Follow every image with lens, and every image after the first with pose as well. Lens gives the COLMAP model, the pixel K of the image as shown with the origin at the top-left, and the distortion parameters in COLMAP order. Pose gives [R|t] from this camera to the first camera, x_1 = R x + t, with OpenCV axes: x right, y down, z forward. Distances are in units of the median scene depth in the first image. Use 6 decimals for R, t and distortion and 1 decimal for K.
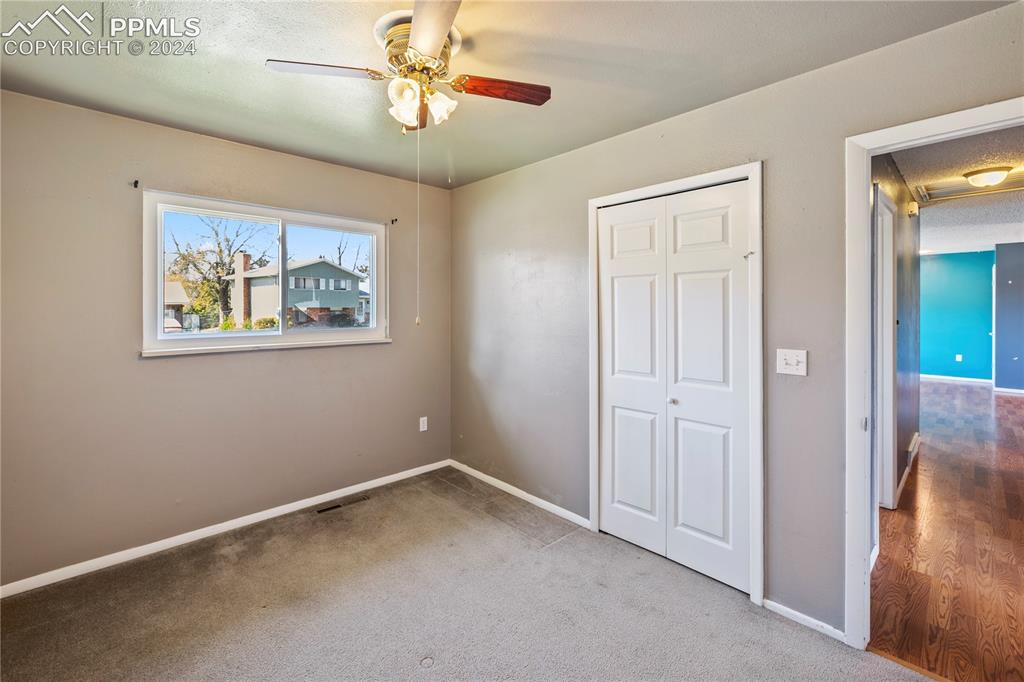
lens RADIAL K [[442.0, 0, 507.7], [0, 442.0, 309.7], [0, 0, 1]] dist [0.000156, 0.000046]
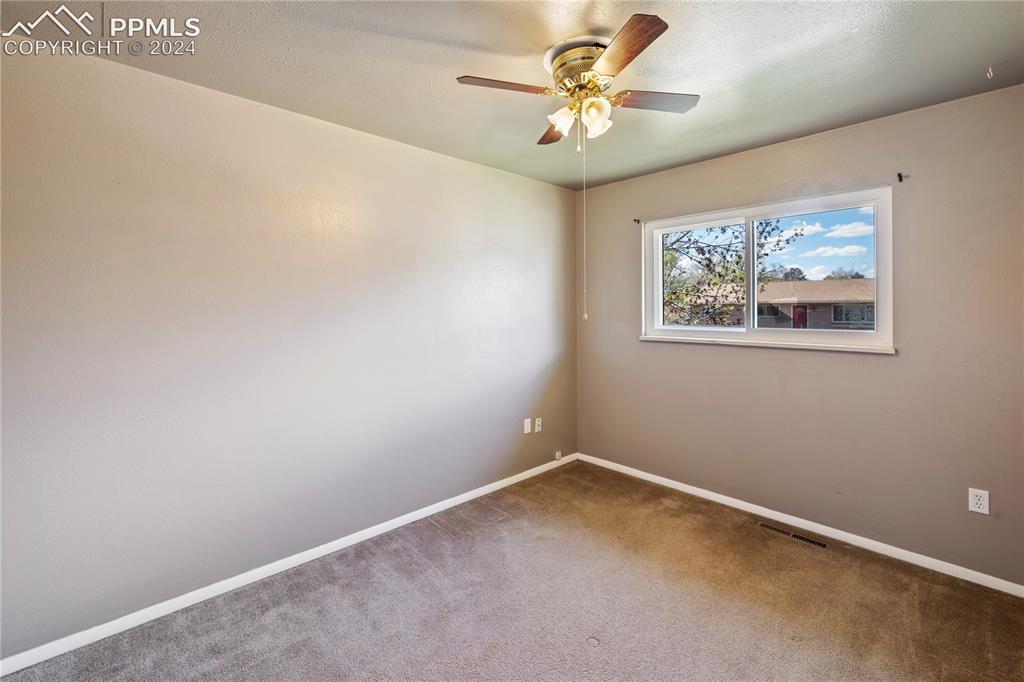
lens RADIAL K [[447.8, 0, 511.1], [0, 447.8, 312.7], [0, 0, 1]] dist [-0.003378, -0.000570]
pose [[-0.021220, 0.009730, -0.999727, 0.579125], [0.003223, 0.999948, 0.009663, 0.000889], [0.999770, -0.003017, -0.021250, 0.549616]]
